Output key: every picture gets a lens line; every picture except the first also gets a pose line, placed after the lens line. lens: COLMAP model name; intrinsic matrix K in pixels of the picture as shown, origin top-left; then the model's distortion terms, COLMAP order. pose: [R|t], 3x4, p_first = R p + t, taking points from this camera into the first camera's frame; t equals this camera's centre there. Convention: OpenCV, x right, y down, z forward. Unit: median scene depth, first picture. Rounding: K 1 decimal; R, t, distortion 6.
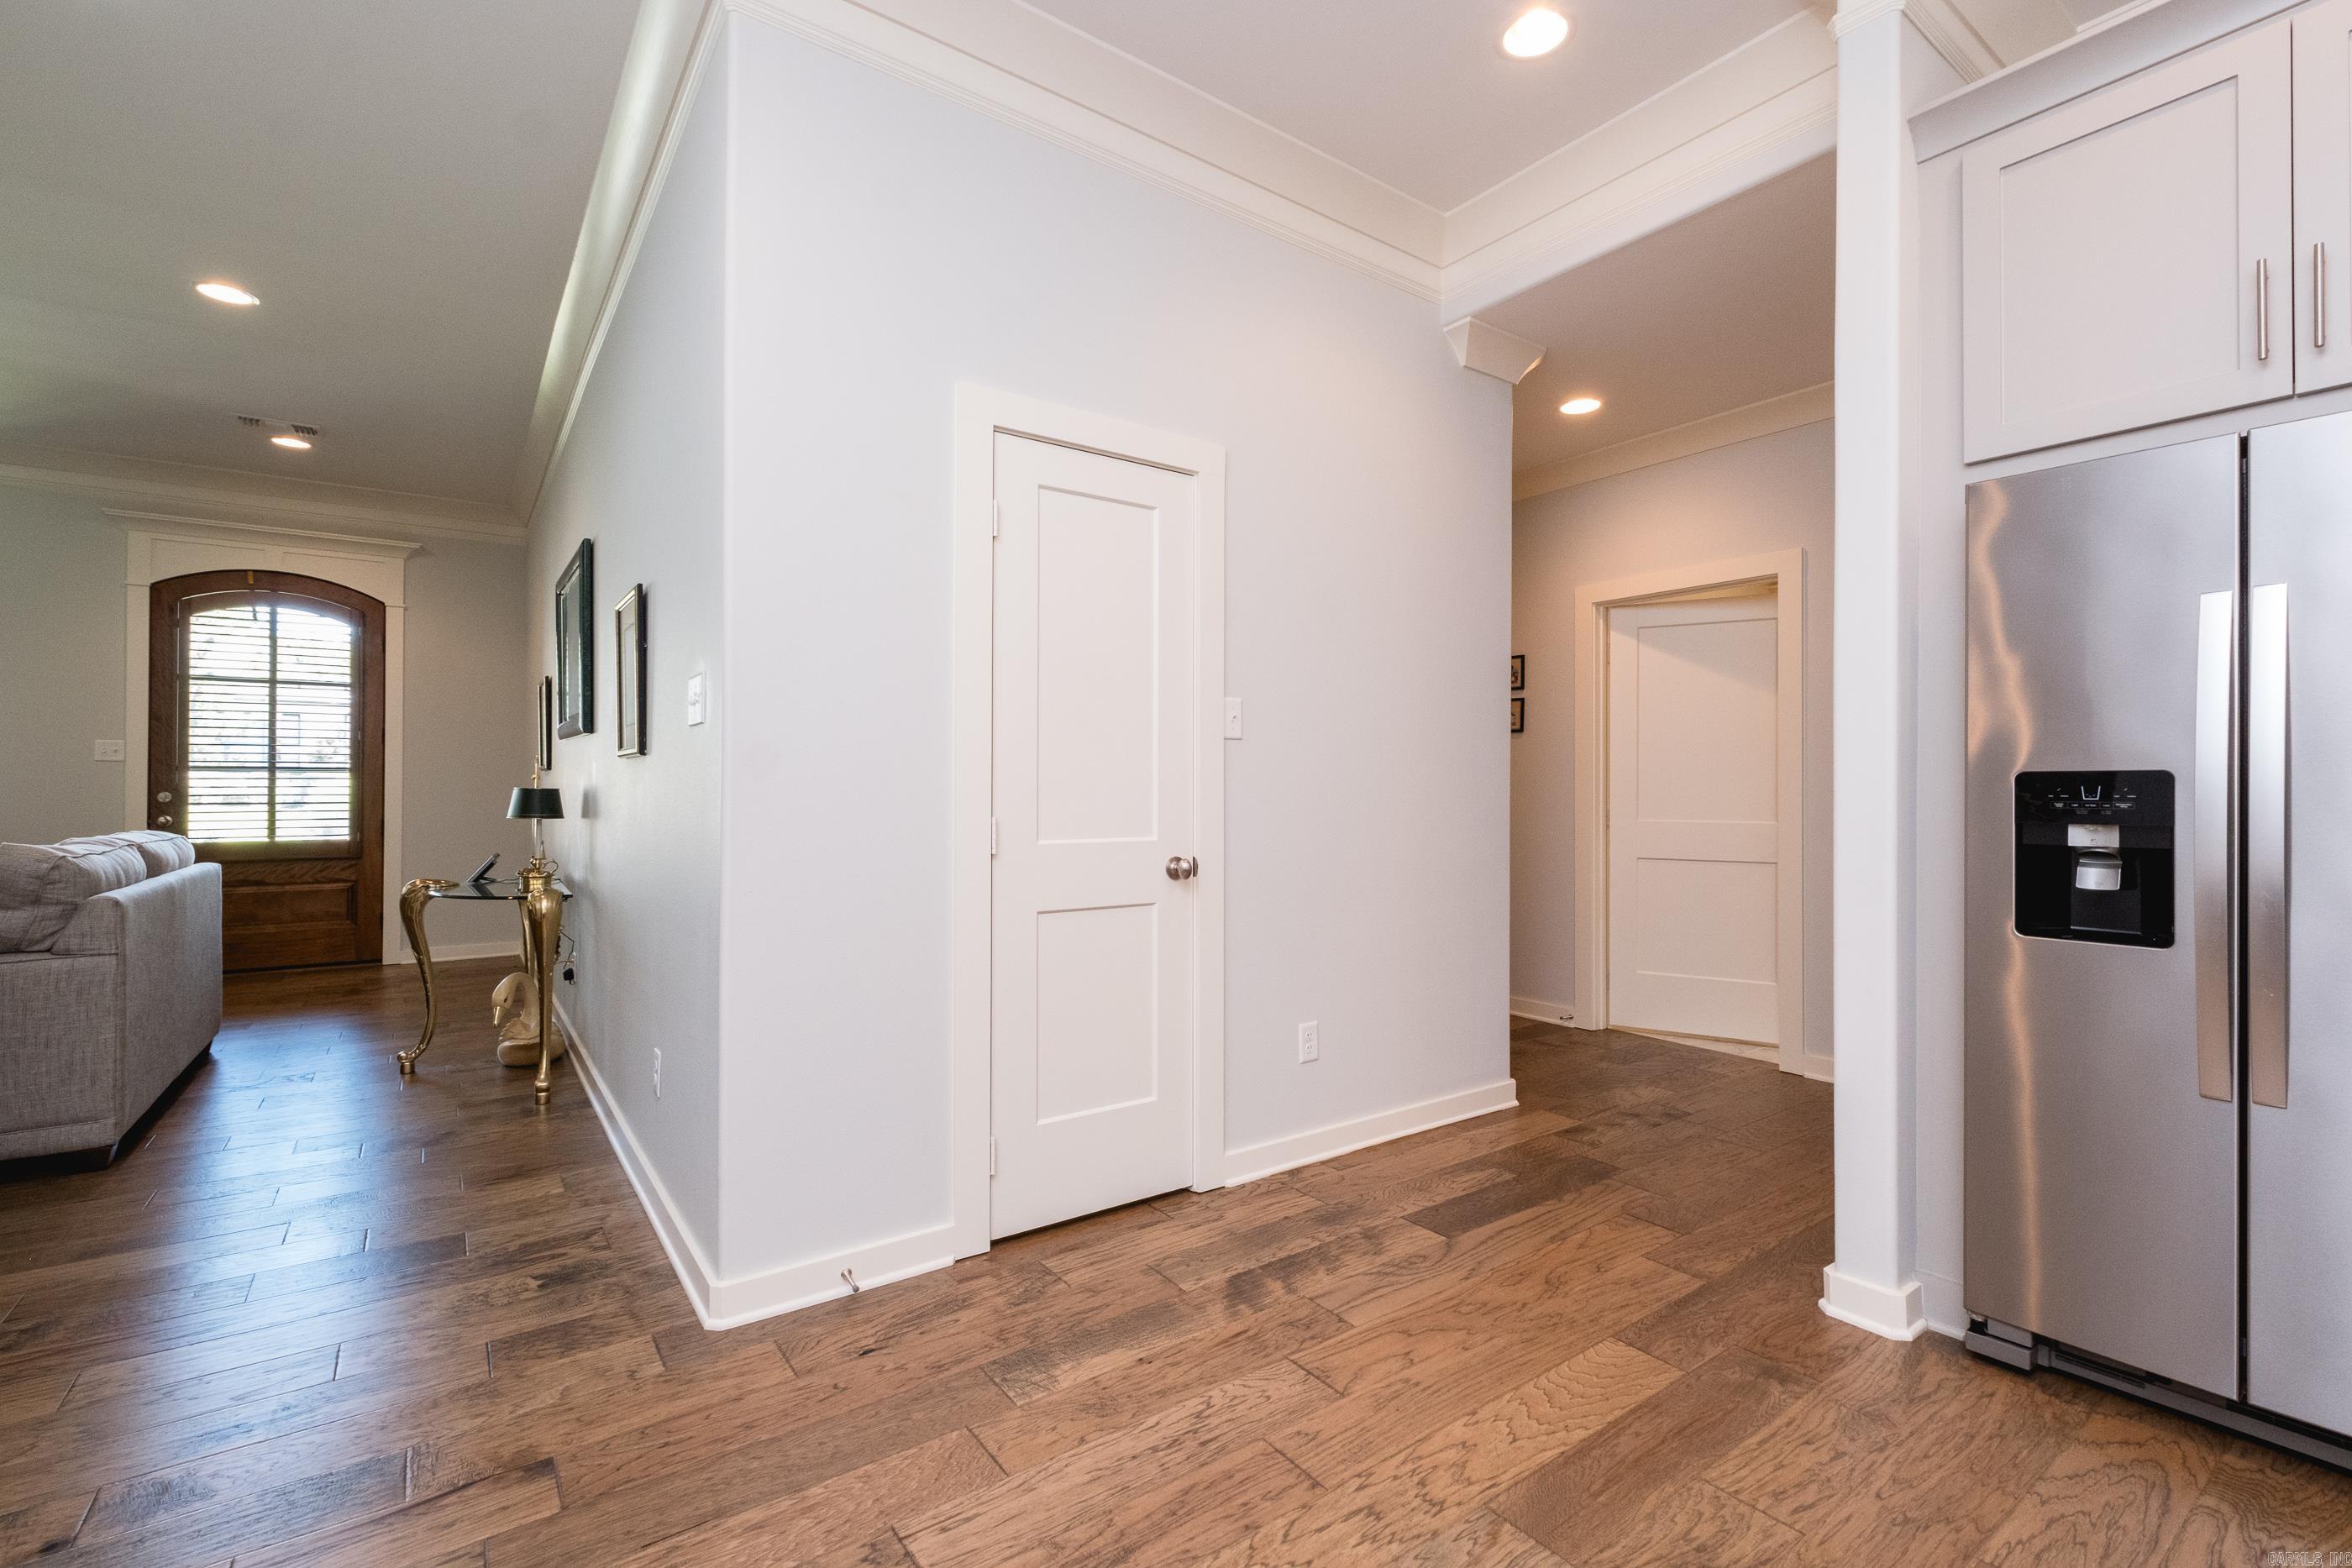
lens RADIAL K [[1009.9, 0, 1181.4], [0, 1009.9, 783.6], [0, 0, 1]] dist [0.004807, -0.000725]
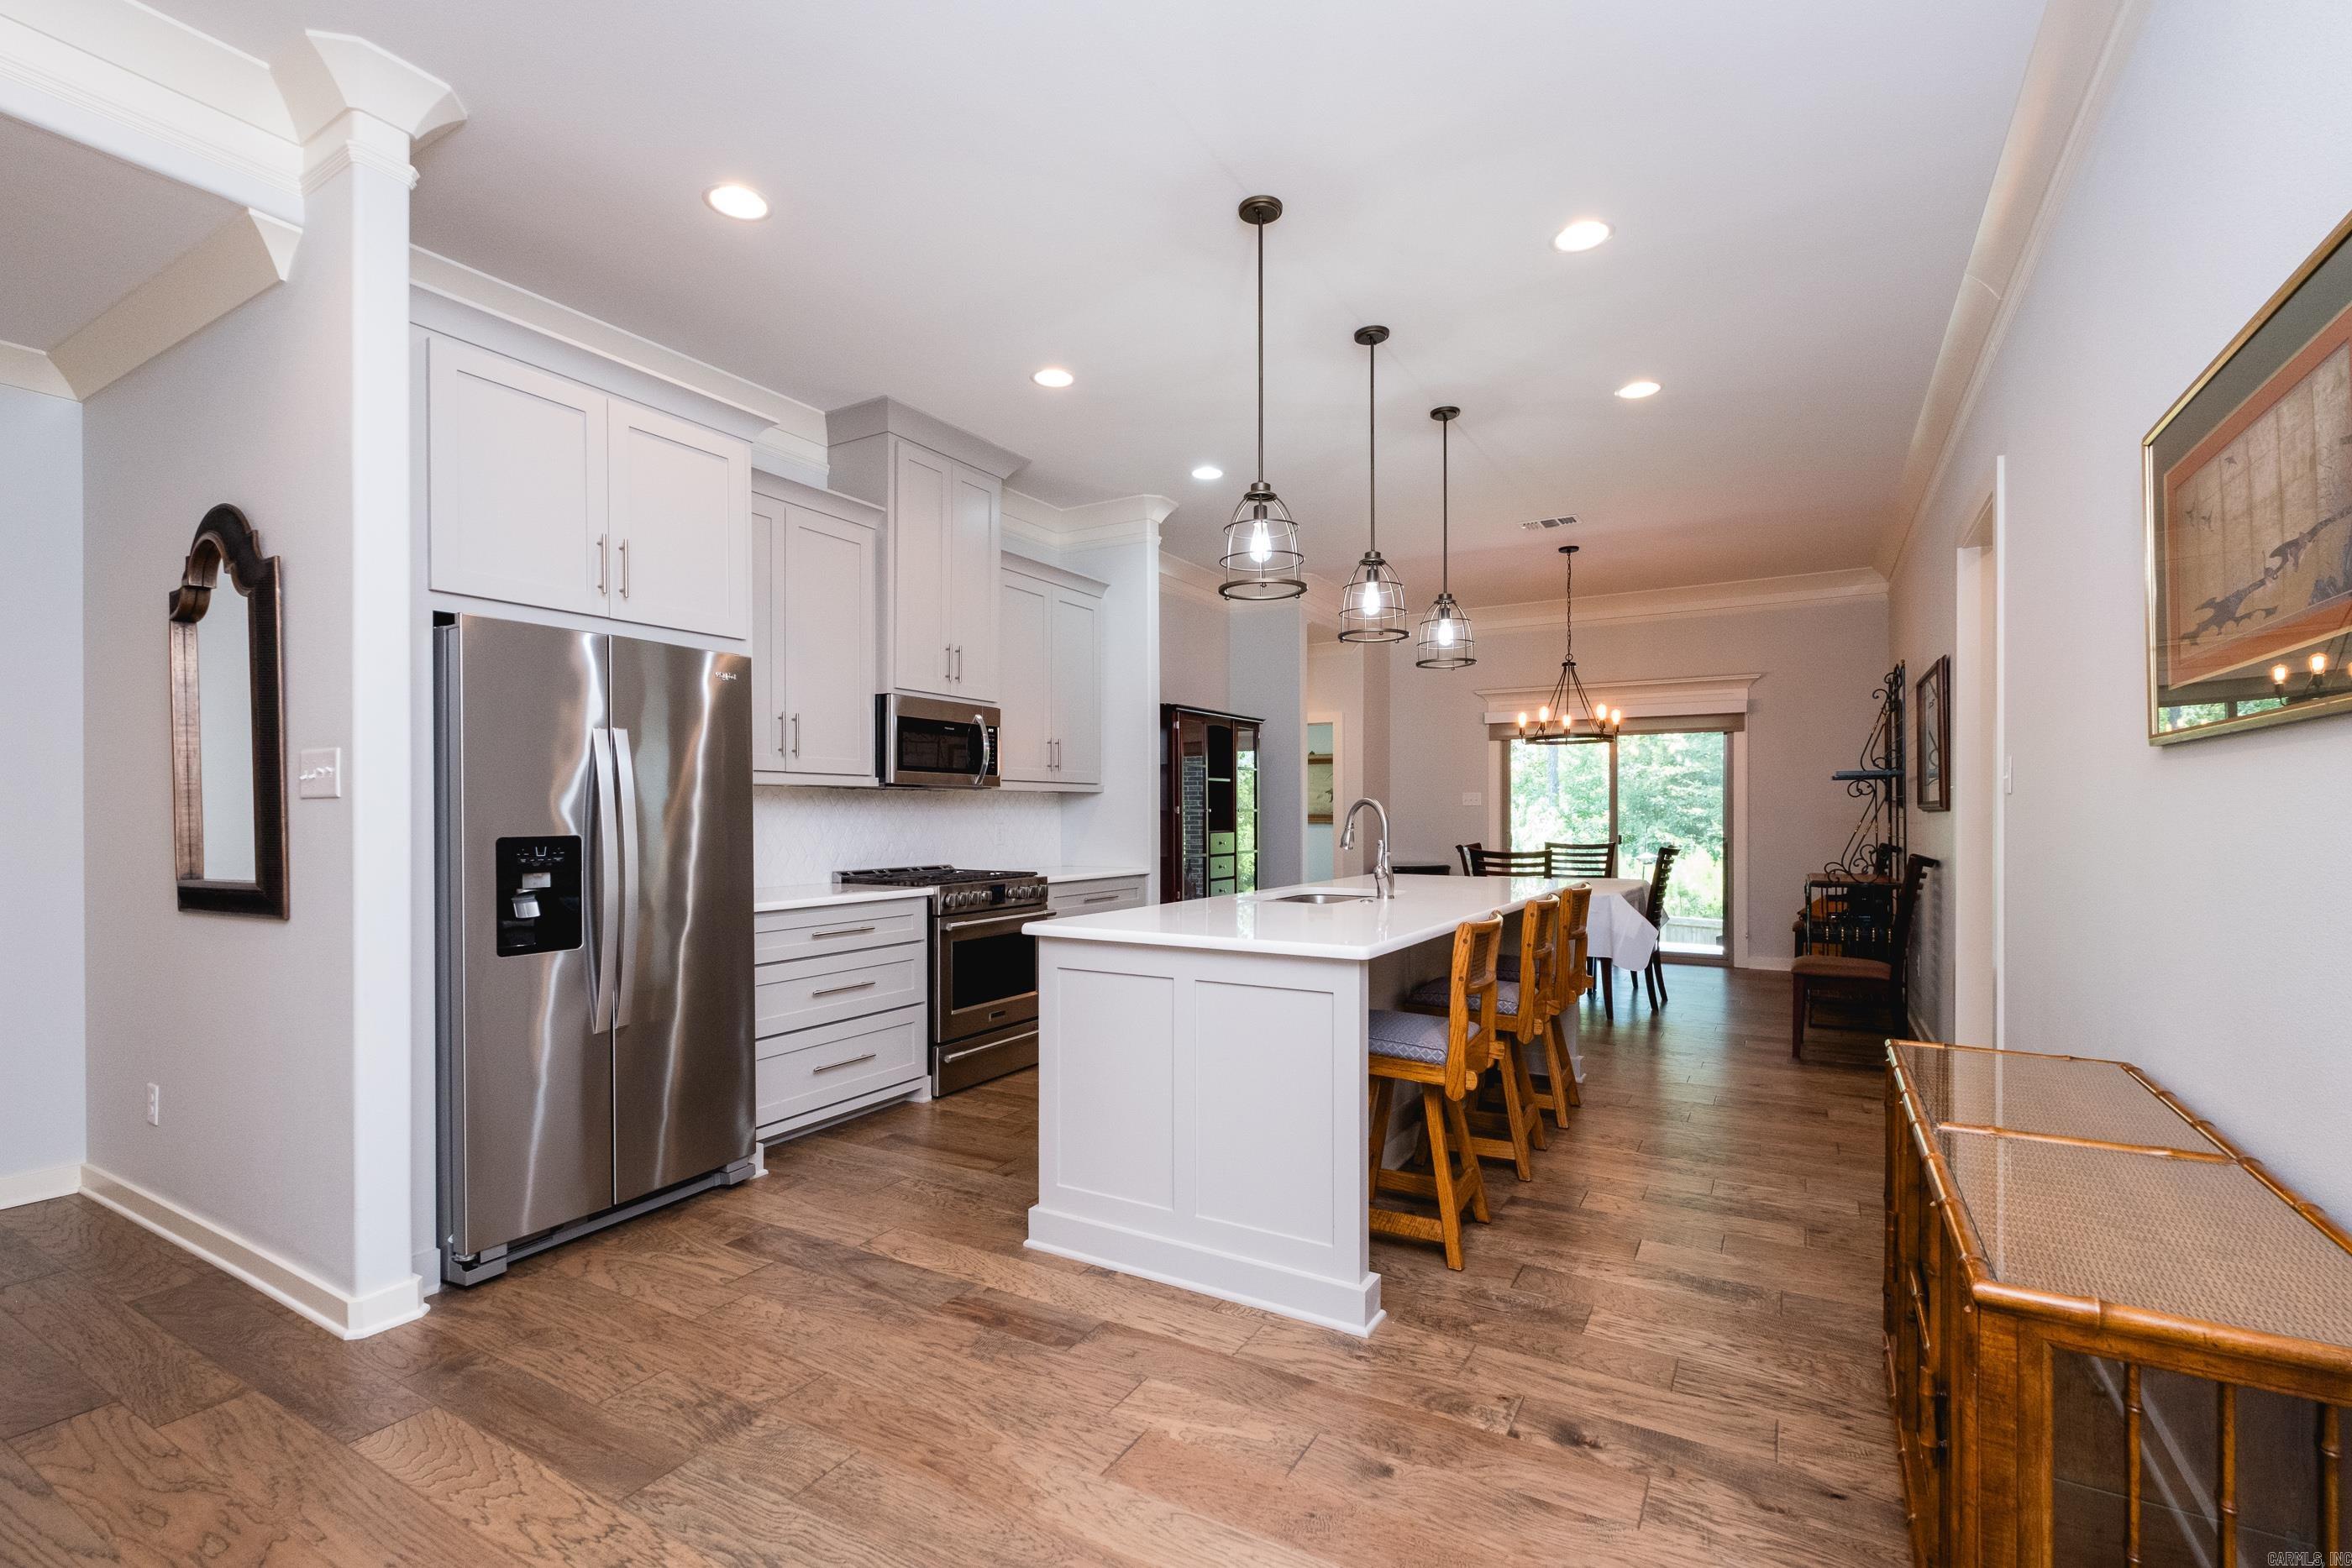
lens RADIAL K [[1041.5, 0, 1167.1], [0, 1041.5, 804.8], [0, 0, 1]] dist [0.005019, -0.005034]
pose [[-0.385466, 0.005457, 0.922706, -0.276818], [-0.001854, 0.999976, -0.006689, -0.016168], [-0.922720, -0.004289, -0.385446, 0.241561]]
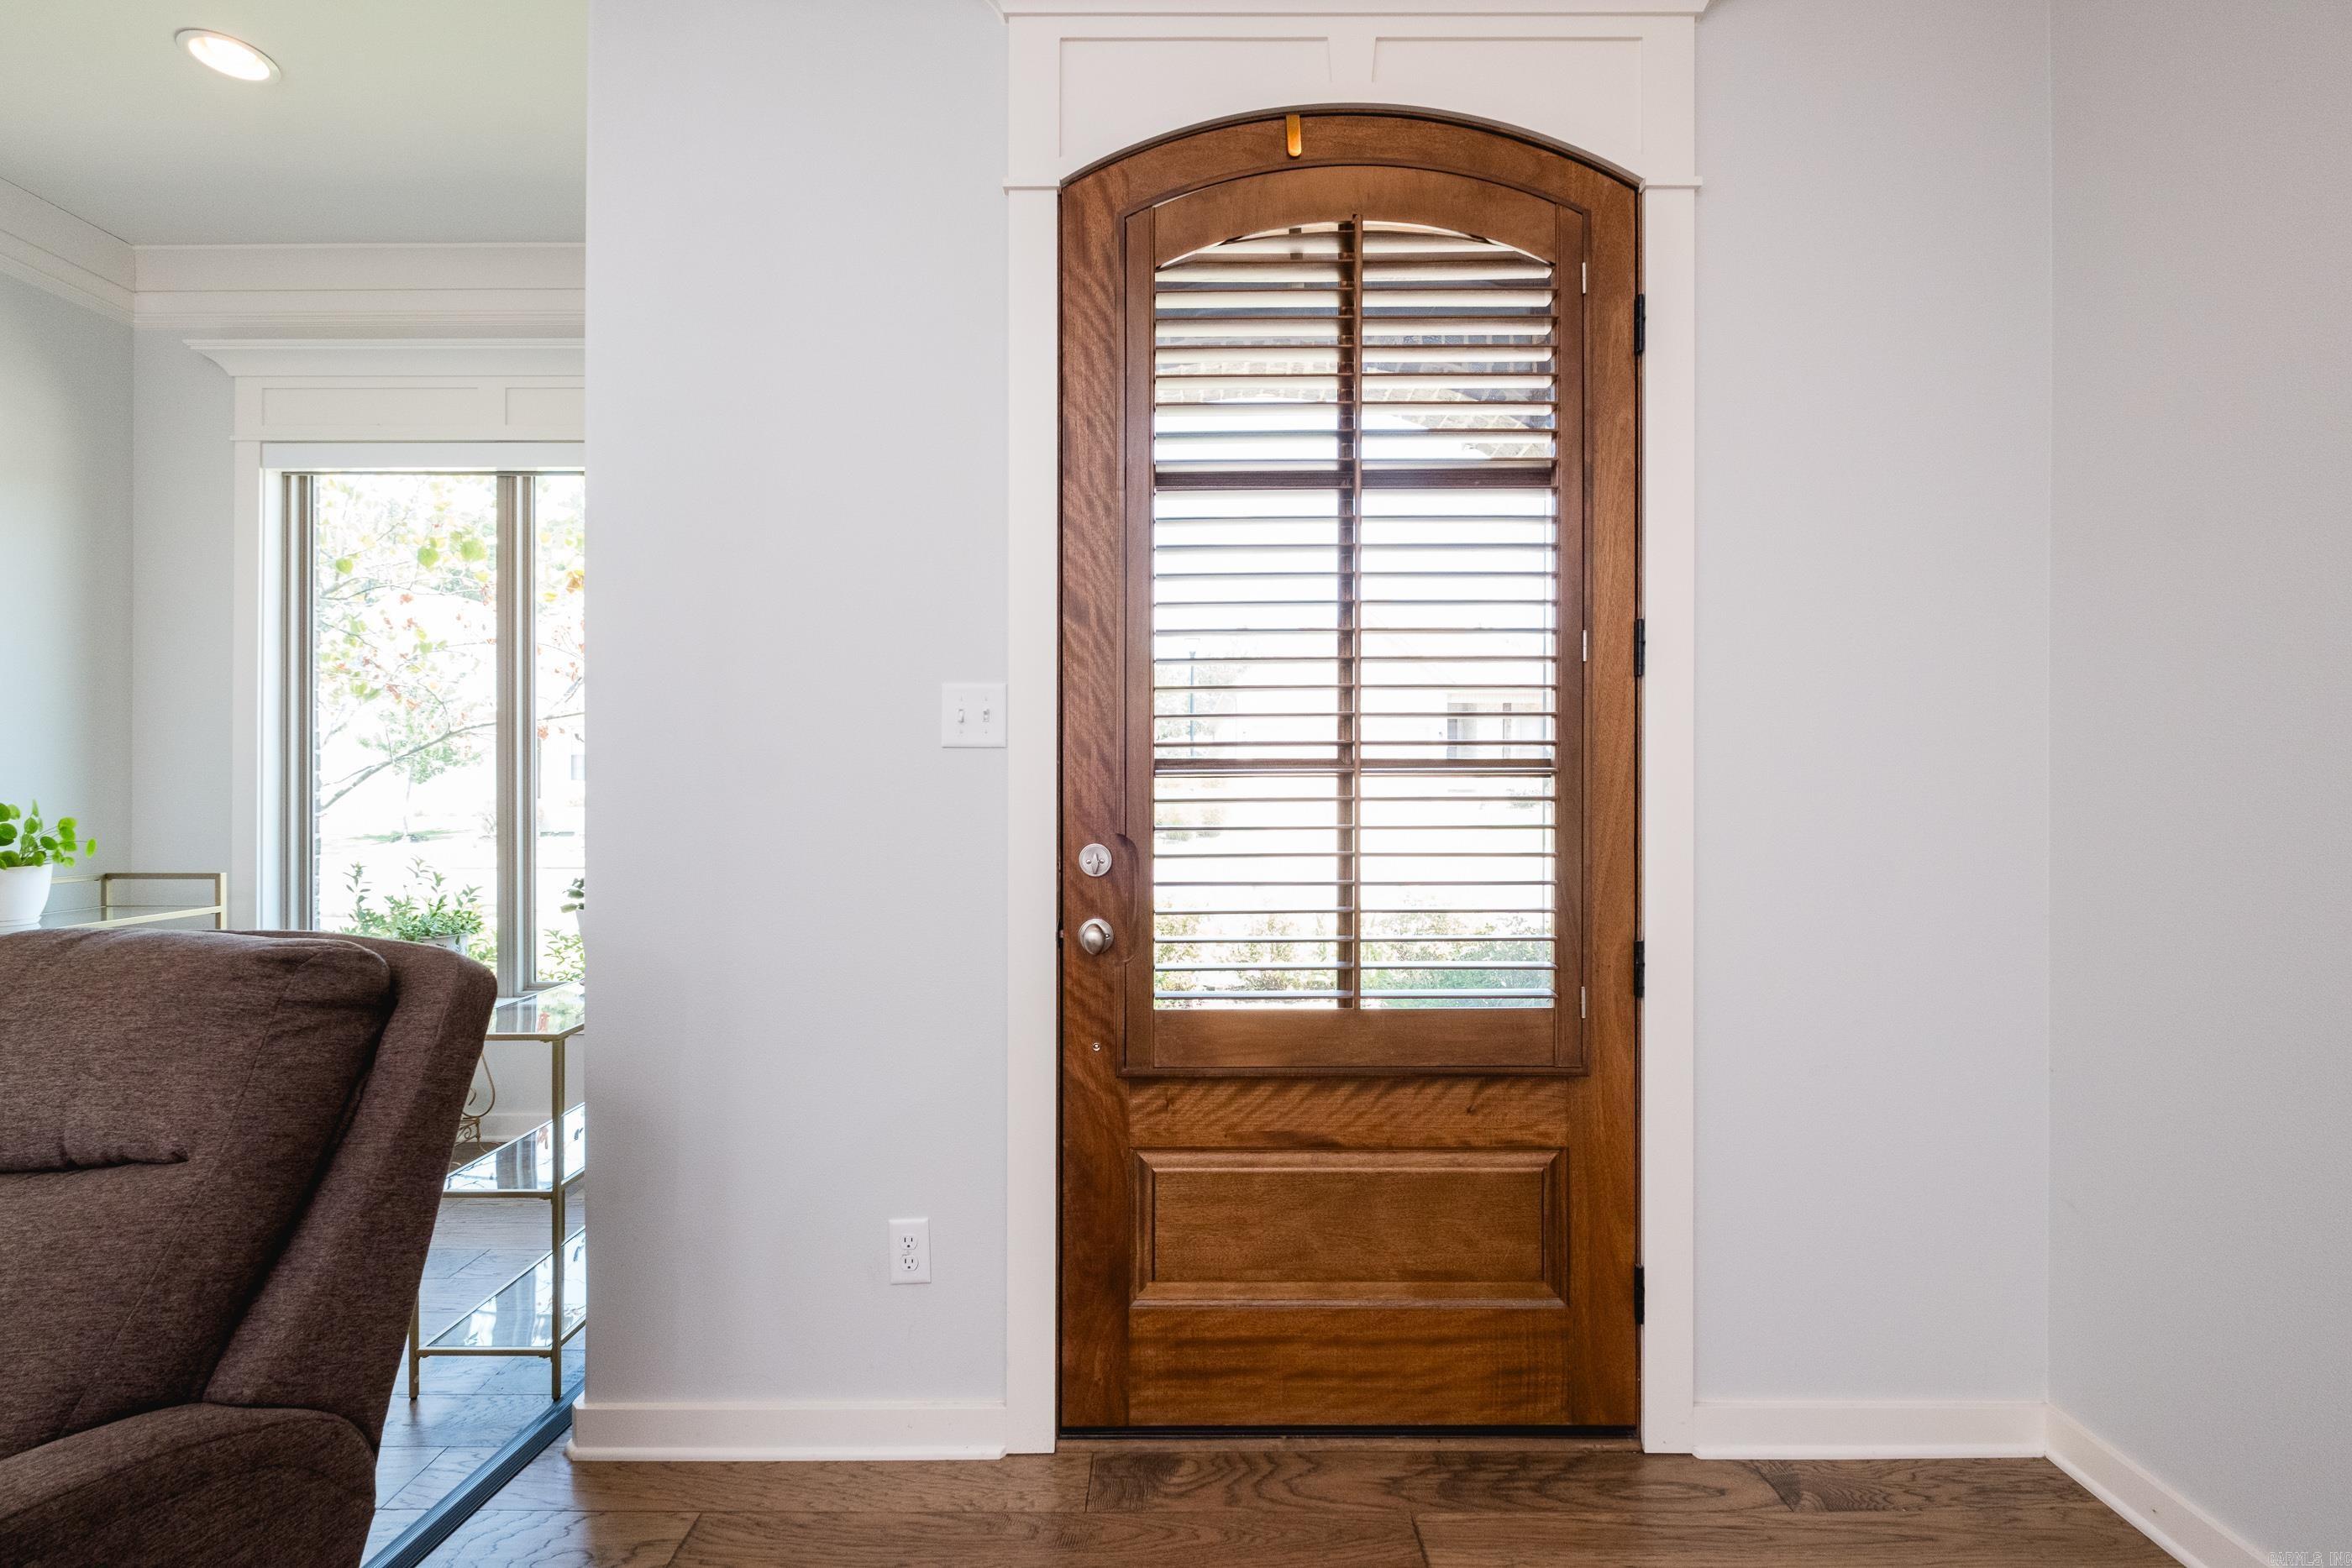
lens RADIAL K [[1041.5, 0, 1189.5], [0, 1041.5, 794.0], [0, 0, 1]] dist [0.005019, -0.005034]
pose [[0.810922, 0.002514, -0.585149, -0.786736], [0.004176, 0.999940, 0.010082, -0.010172], [0.585140, -0.010619, 0.810863, 0.752526]]
